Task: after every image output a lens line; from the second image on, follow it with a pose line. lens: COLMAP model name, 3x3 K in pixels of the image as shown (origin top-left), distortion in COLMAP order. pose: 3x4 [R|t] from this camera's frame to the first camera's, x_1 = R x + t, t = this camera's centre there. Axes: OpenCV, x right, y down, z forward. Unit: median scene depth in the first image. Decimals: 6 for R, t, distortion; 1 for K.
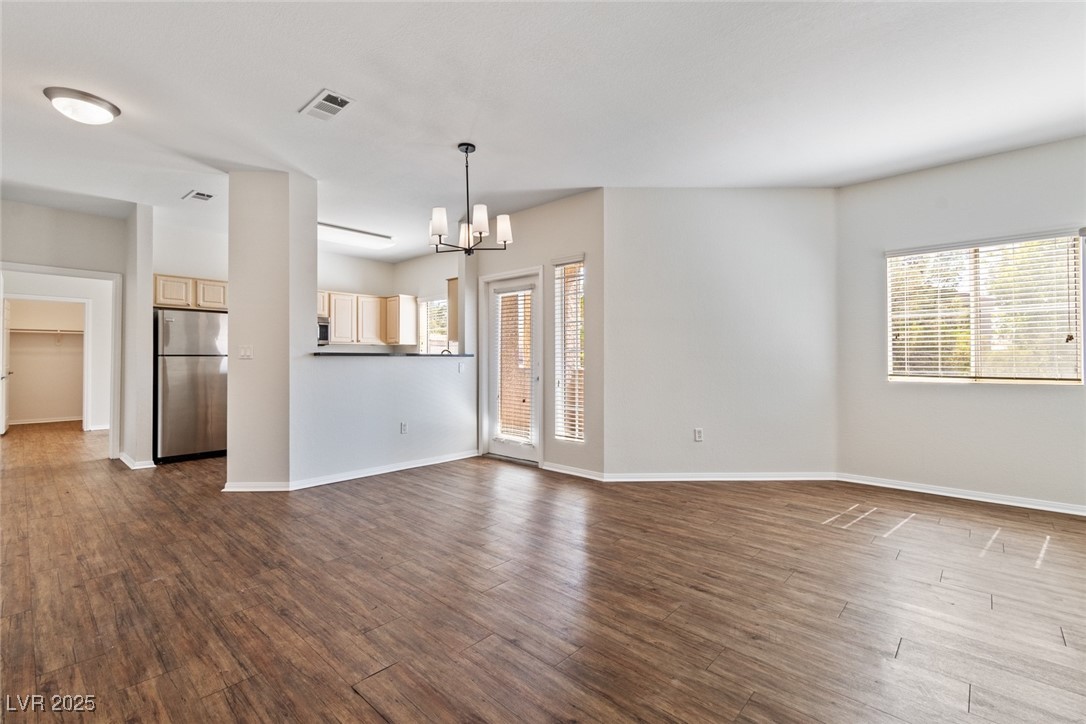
lens RADIAL K [[480.0, 0, 540.5], [0, 480.0, 355.4], [0, 0, 1]] dist [0.001297, -0.000486]
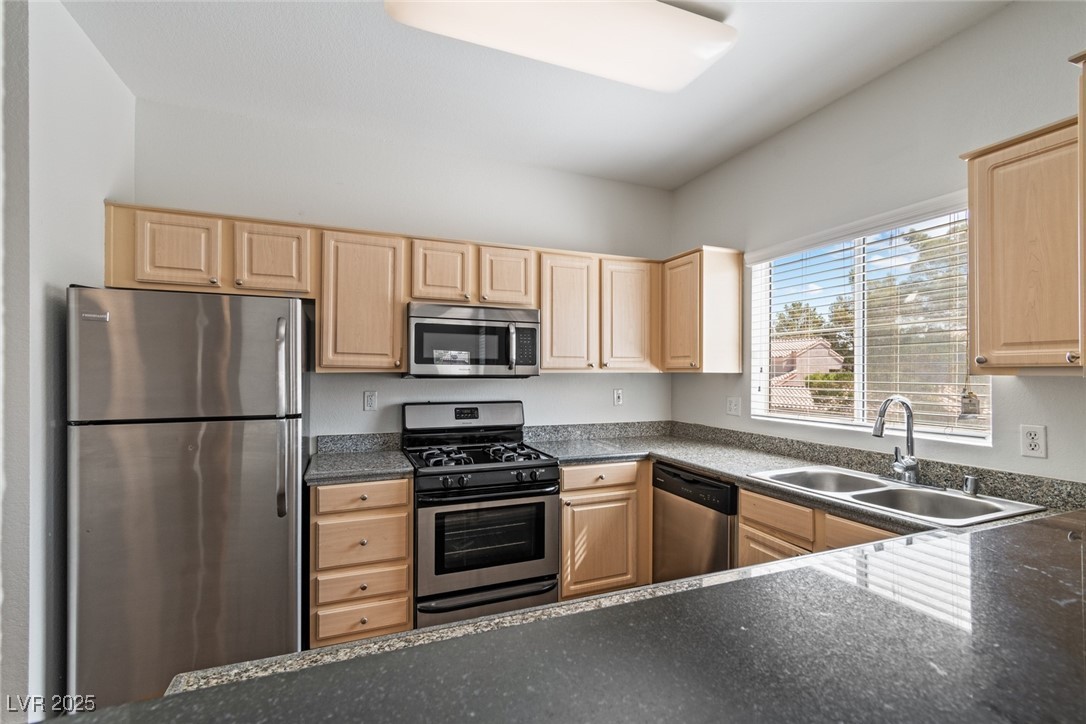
lens RADIAL K [[480.0, 0, 540.4], [0, 480.0, 369.8], [0, 0, 1]] dist [0.001297, -0.000486]
pose [[0.907371, -0.000591, -0.420331, -0.619110], [0.001744, 0.999996, 0.002359, -0.065889], [0.420328, -0.002873, 0.907368, 1.460179]]
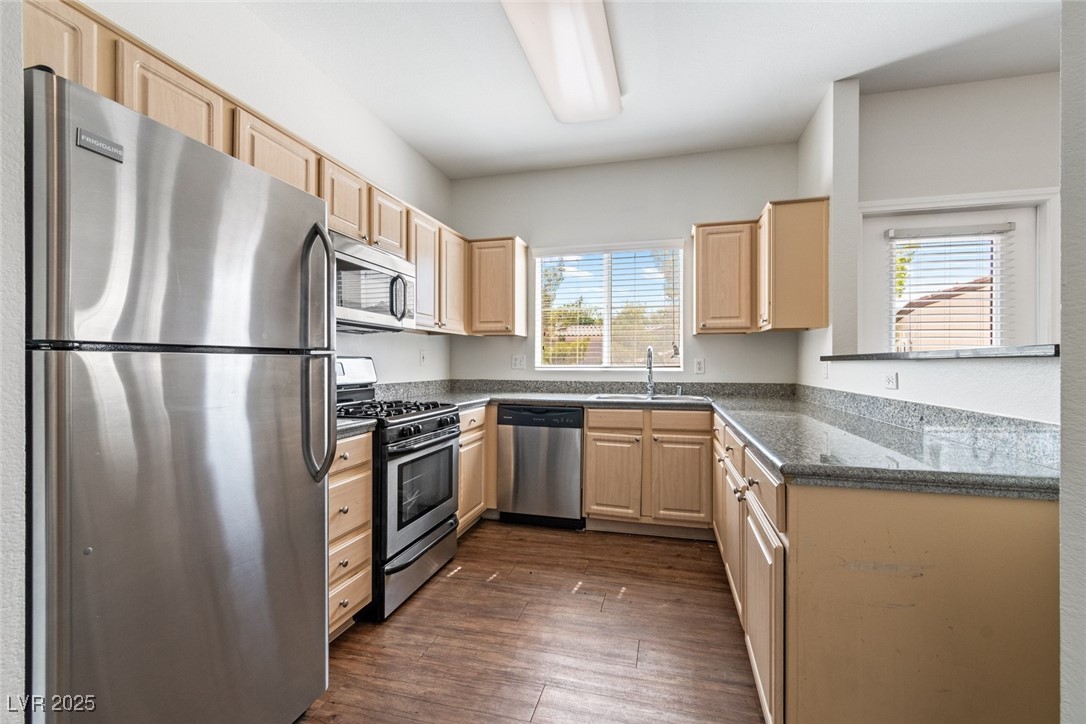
lens RADIAL K [[480.0, 0, 538.1], [0, 480.0, 360.0], [0, 0, 1]] dist [0.001297, -0.000486]
pose [[0.882010, 0.003478, 0.471217, -1.264478], [-0.004846, 0.999987, 0.001690, 0.007338], [-0.471205, -0.003774, 0.882015, 1.350568]]
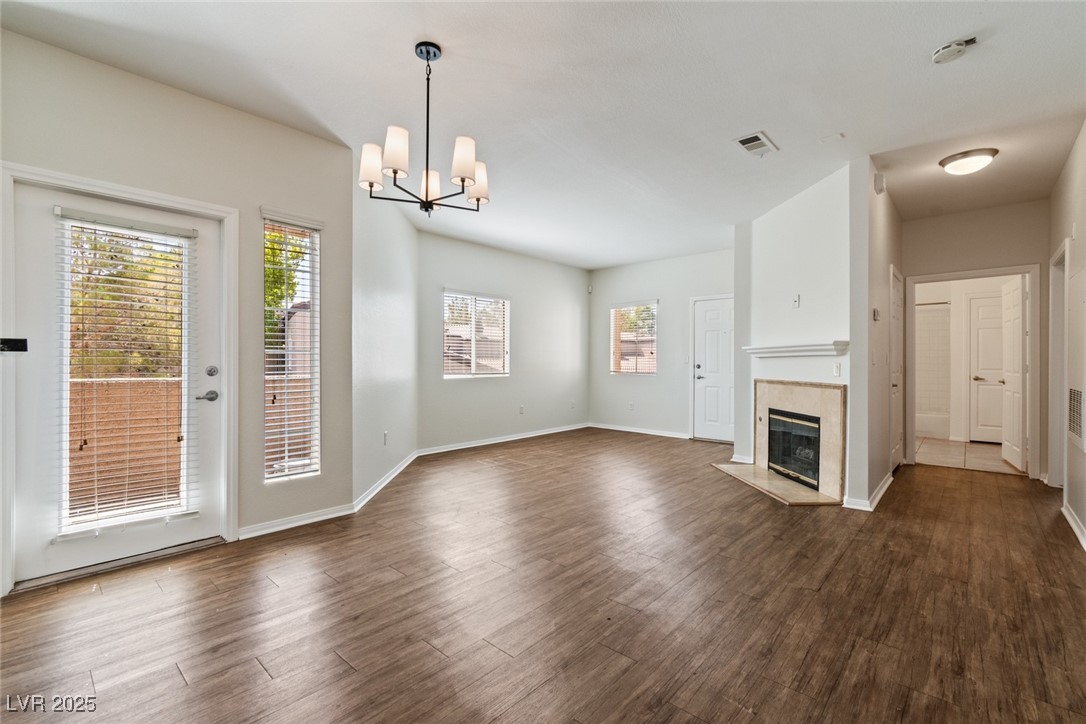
lens RADIAL K [[480.0, 0, 537.4], [0, 480.0, 363.2], [0, 0, 1]] dist [0.001297, -0.000486]
pose [[-0.004100, -0.002914, 0.999987, -1.022818], [-0.011788, 0.999926, 0.002865, 0.003499], [-0.999922, -0.011776, -0.004134, 1.034772]]
